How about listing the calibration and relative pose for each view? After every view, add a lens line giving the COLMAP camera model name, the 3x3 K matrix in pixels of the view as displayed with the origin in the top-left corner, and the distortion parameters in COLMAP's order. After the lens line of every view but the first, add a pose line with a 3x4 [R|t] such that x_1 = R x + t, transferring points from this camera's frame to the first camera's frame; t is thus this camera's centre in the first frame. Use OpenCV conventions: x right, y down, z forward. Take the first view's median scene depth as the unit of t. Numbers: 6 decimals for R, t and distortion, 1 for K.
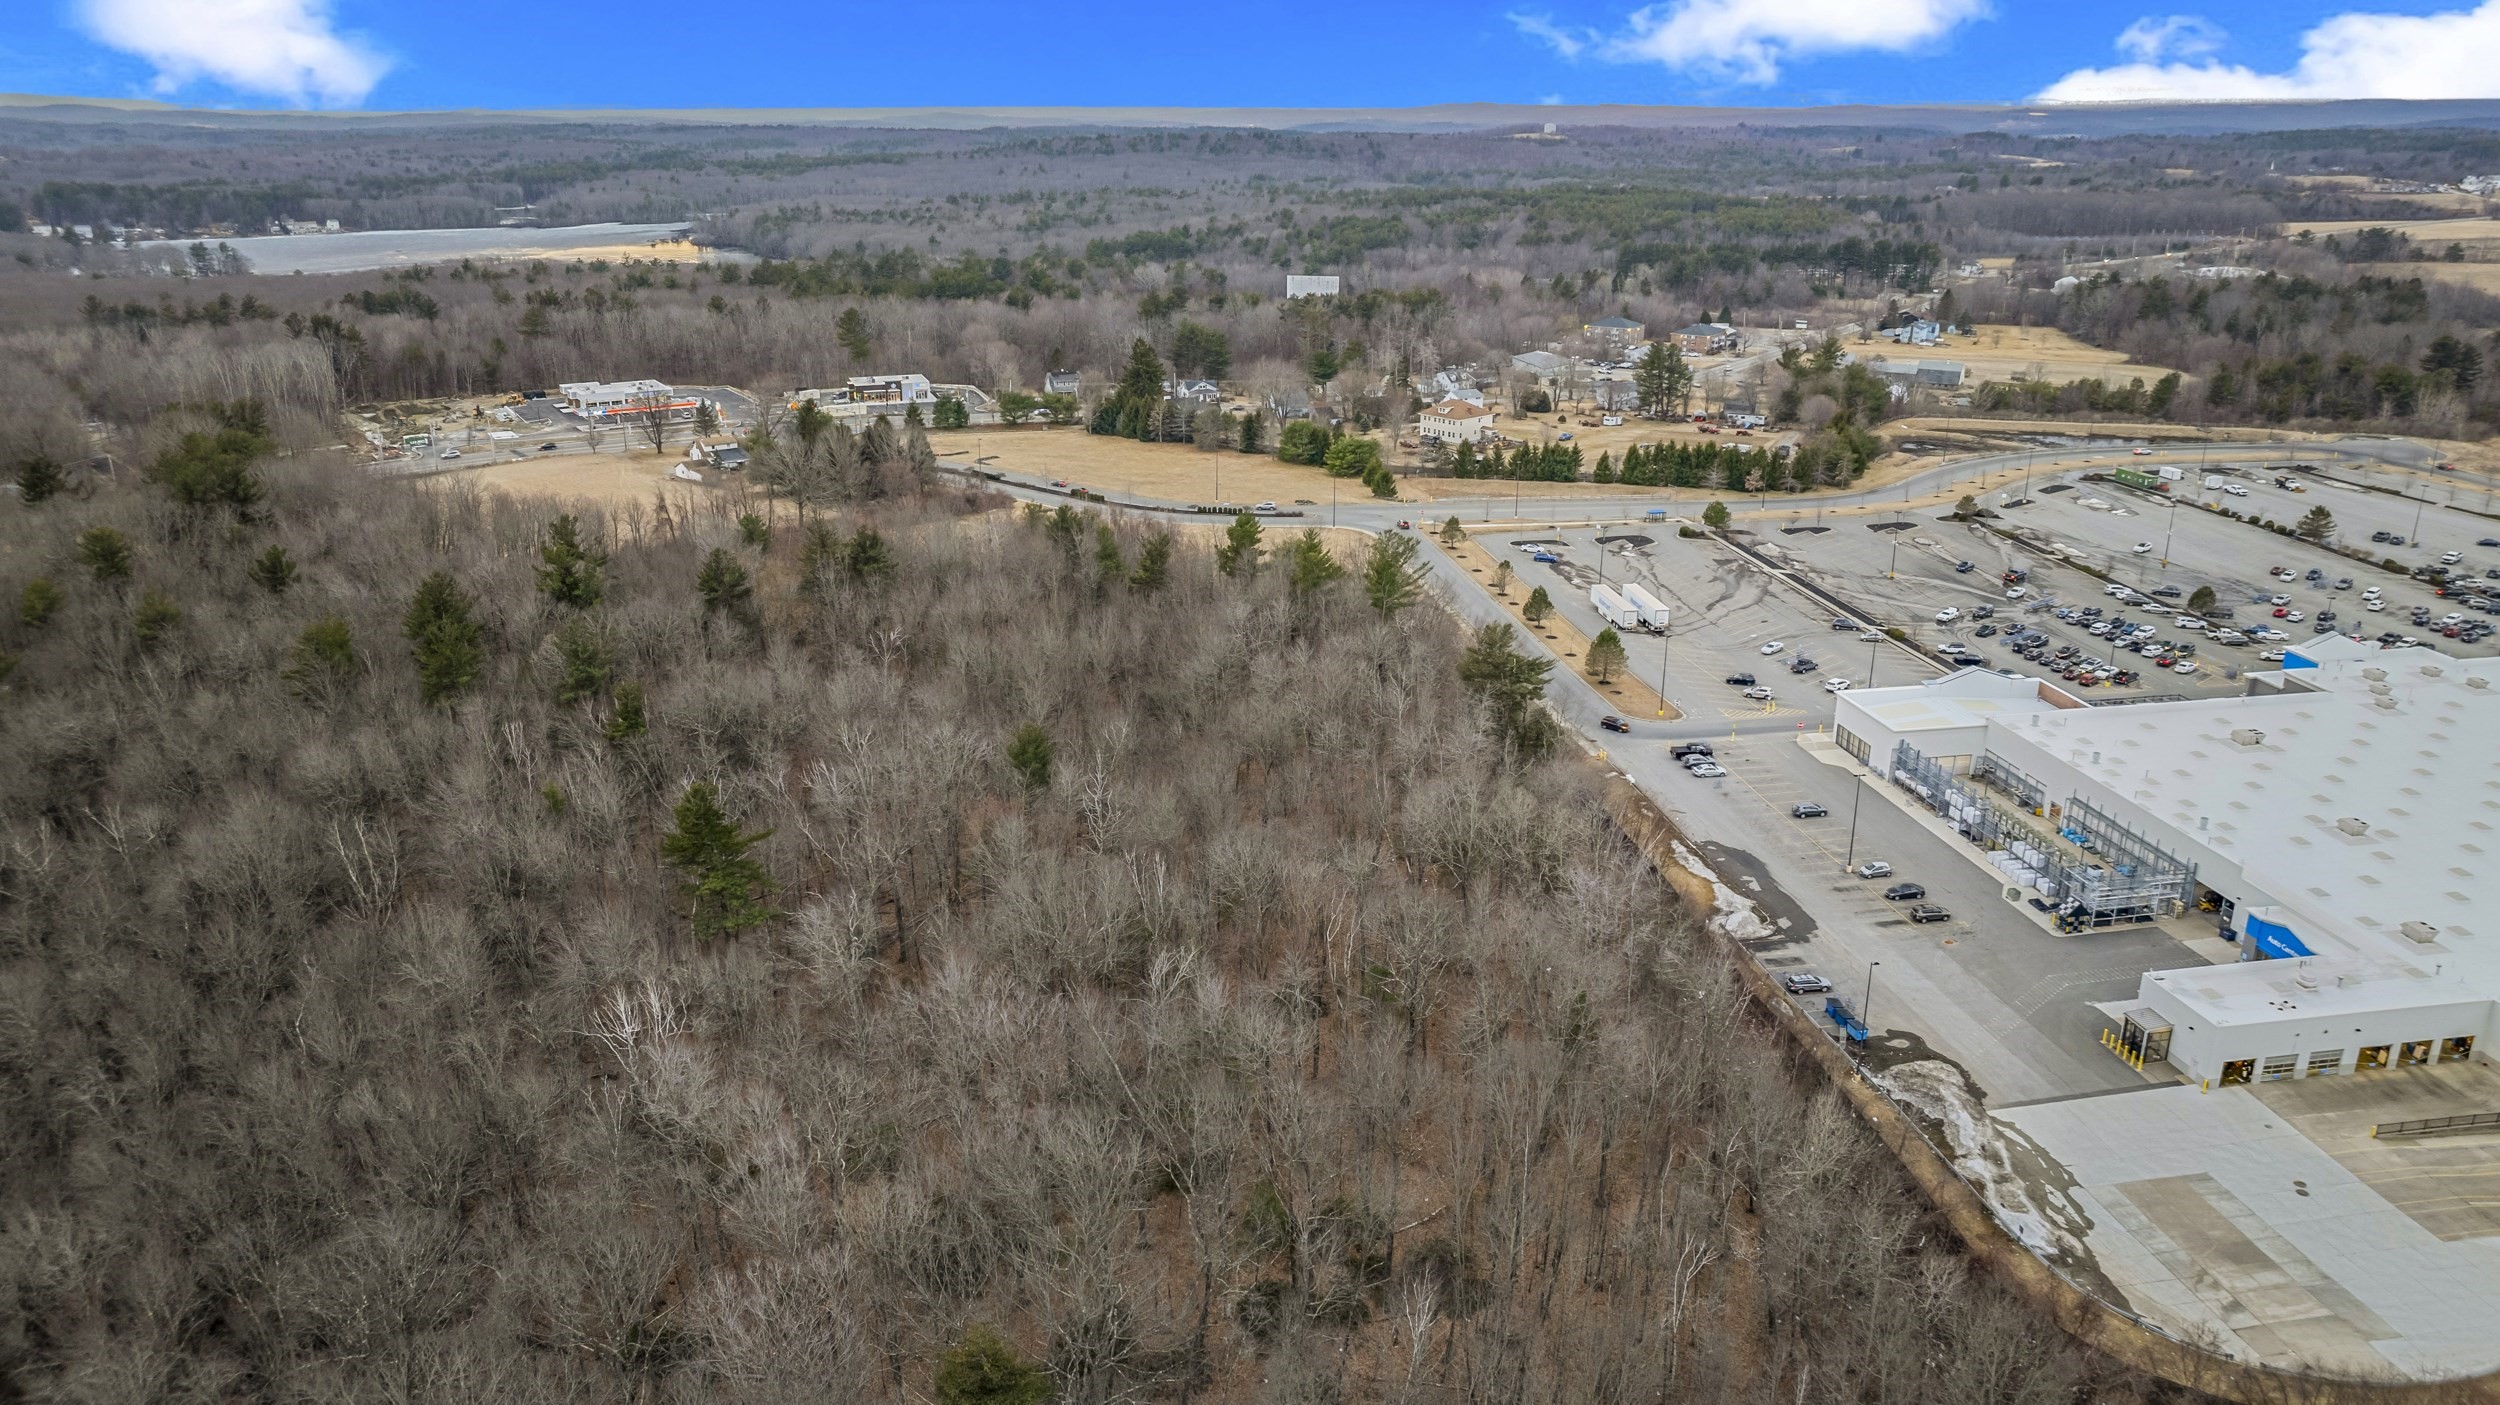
lens RADIAL K [[1708.4, 0, 1258.5], [0, 1708.4, 703.2], [0, 0, 1]] dist [-0.033509, 0.019548]
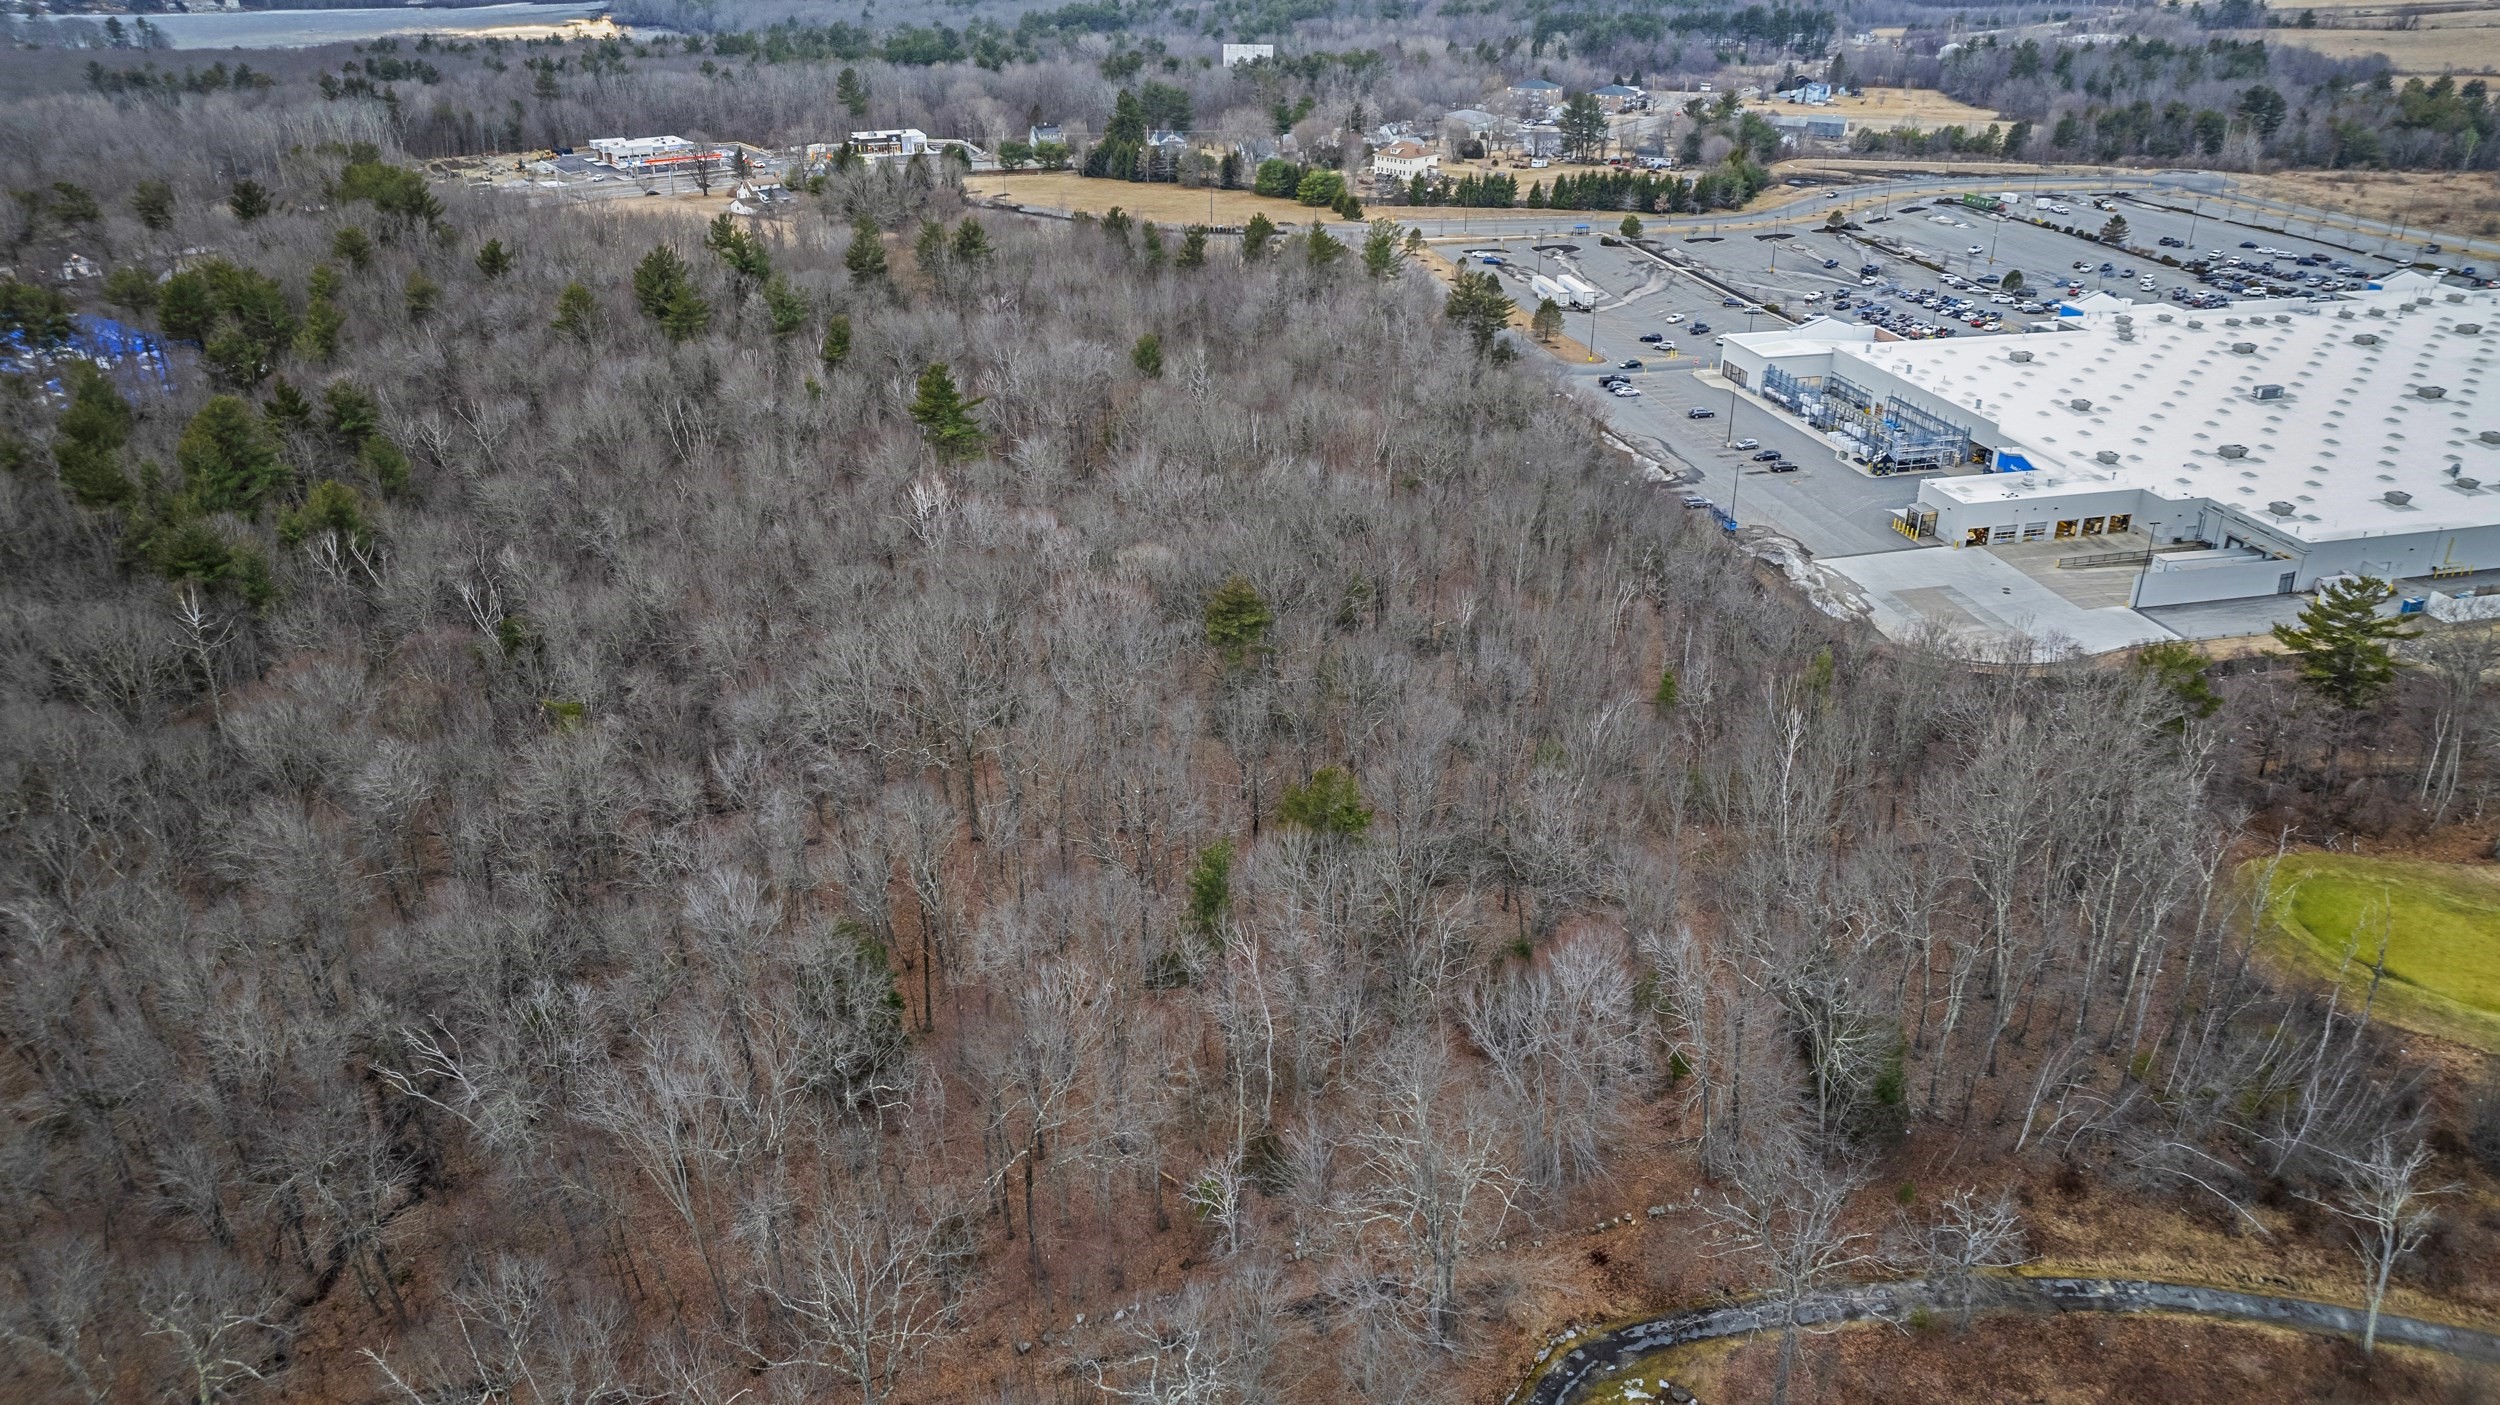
lens RADIAL K [[1708.4, 0, 1259.9], [0, 1708.4, 697.4], [0, 0, 1]] dist [-0.033509, 0.019548]
pose [[0.998352, -0.024329, 0.051980, -0.043216], [0.018351, 0.993477, 0.112547, 0.053499], [-0.054379, -0.111408, 0.992286, -0.146765]]
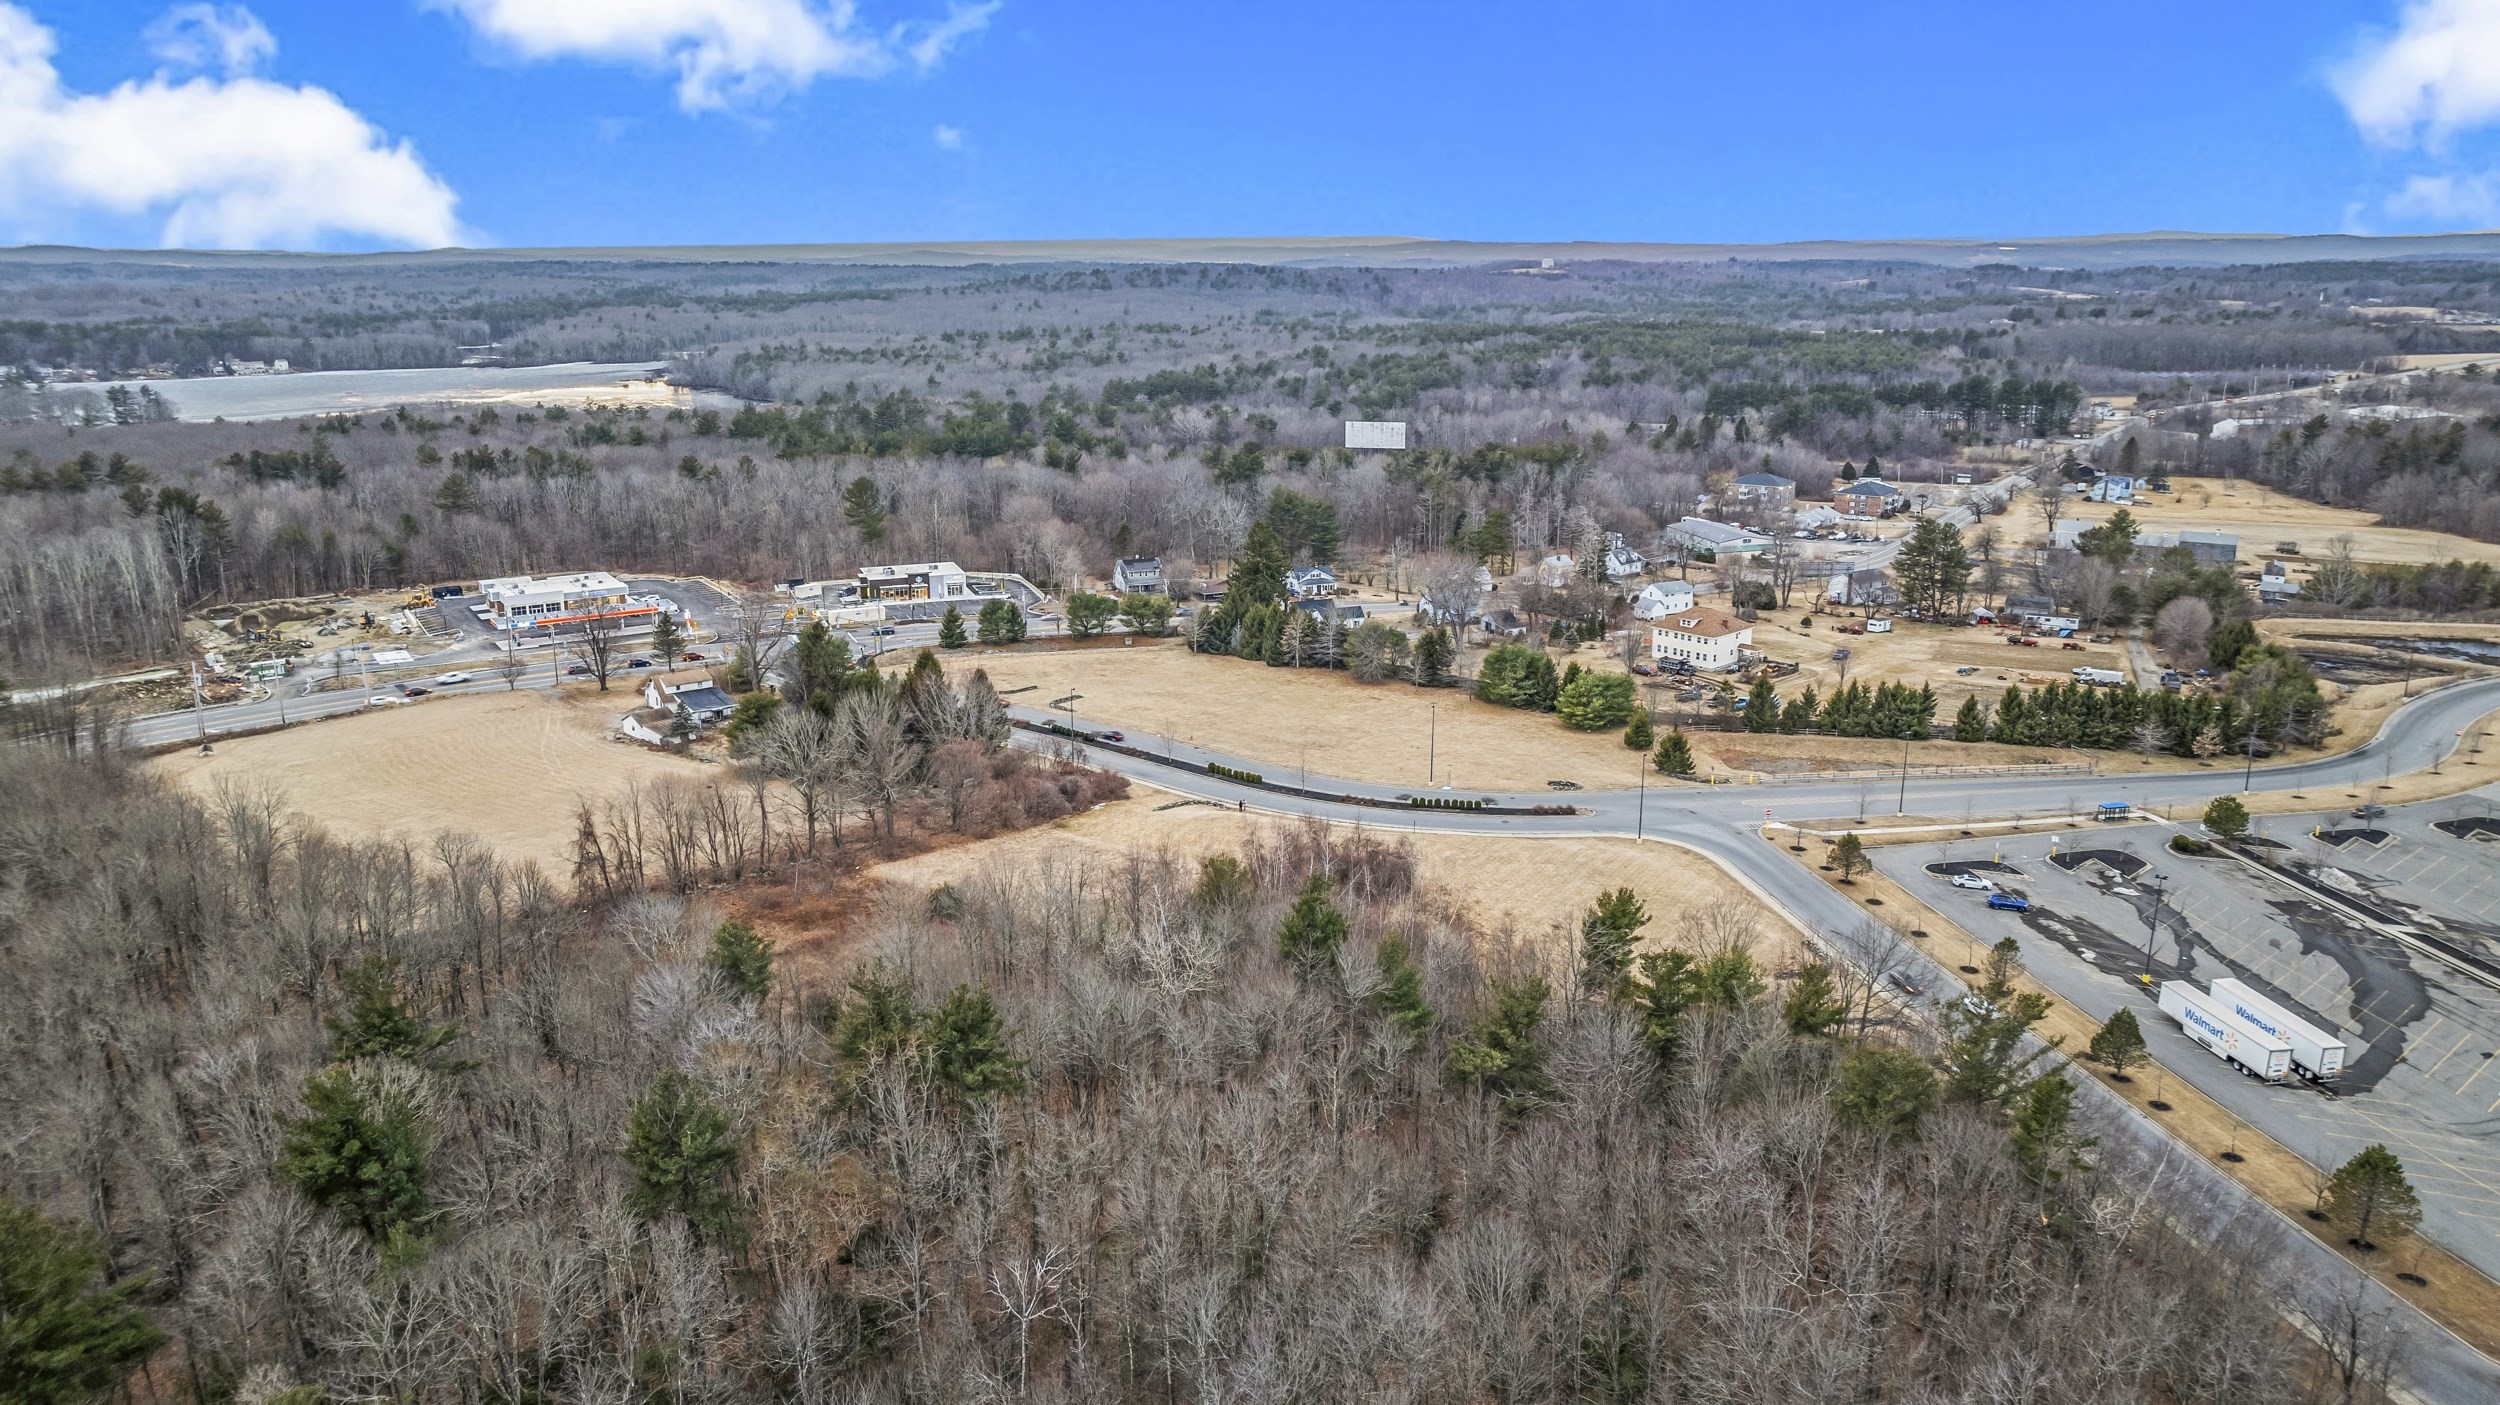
lens RADIAL K [[1708.4, 0, 1247.5], [0, 1708.4, 710.2], [0, 0, 1]] dist [-0.033509, 0.019548]
pose [[0.999943, -0.005390, 0.009183, -0.073625], [0.006028, 0.997465, -0.070897, -0.071812], [-0.008778, 0.070948, 0.997441, 0.238333]]
